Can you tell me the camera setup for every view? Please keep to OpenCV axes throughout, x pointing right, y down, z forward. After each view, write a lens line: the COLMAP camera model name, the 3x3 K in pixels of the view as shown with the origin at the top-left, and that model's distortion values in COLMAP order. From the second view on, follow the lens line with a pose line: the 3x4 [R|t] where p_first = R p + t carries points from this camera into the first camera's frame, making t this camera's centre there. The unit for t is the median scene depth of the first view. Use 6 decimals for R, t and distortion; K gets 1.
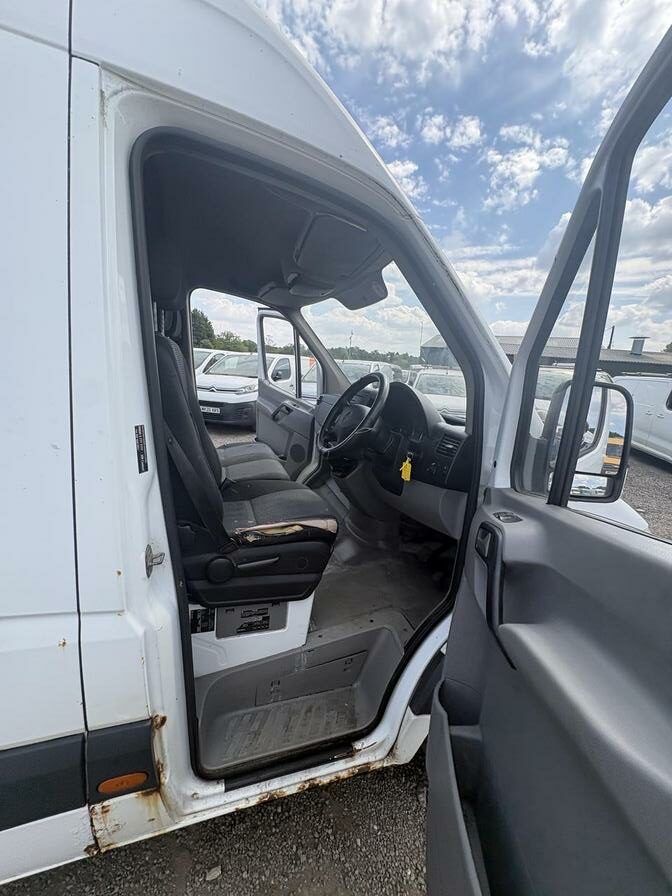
lens RADIAL K [[357.1, 0, 332.1], [0, 357.1, 446.1], [0, 0, 1]] dist [-0.000861, 0.000509]
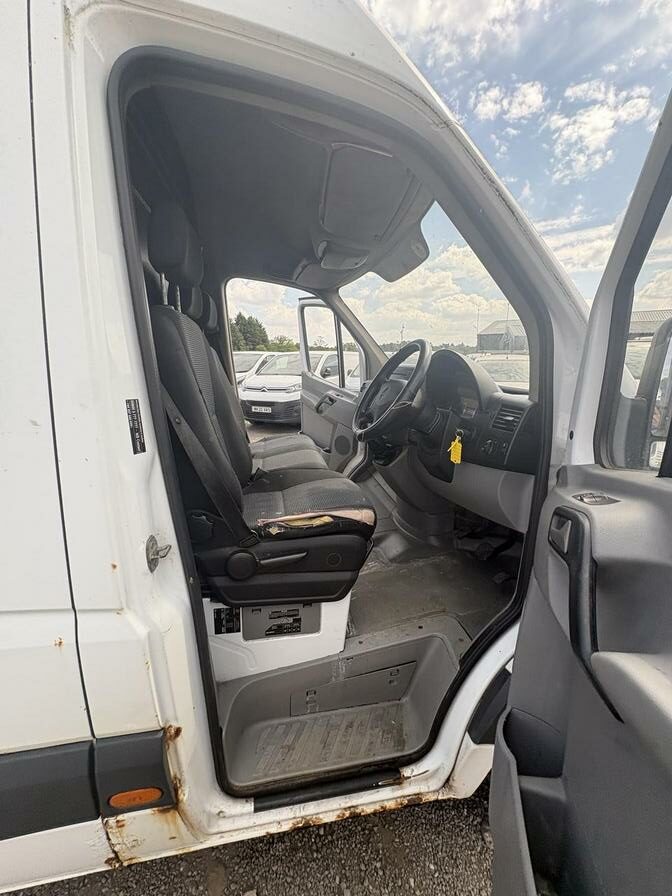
lens RADIAL K [[355.7, 0, 335.1], [0, 355.7, 449.7], [0, 0, 1]] dist [0.003316, -0.000024]
pose [[0.988342, -0.030558, -0.149149, 0.049760], [0.032287, 0.999436, 0.009180, 0.044910], [0.148785, -0.013889, 0.988772, 0.124665]]
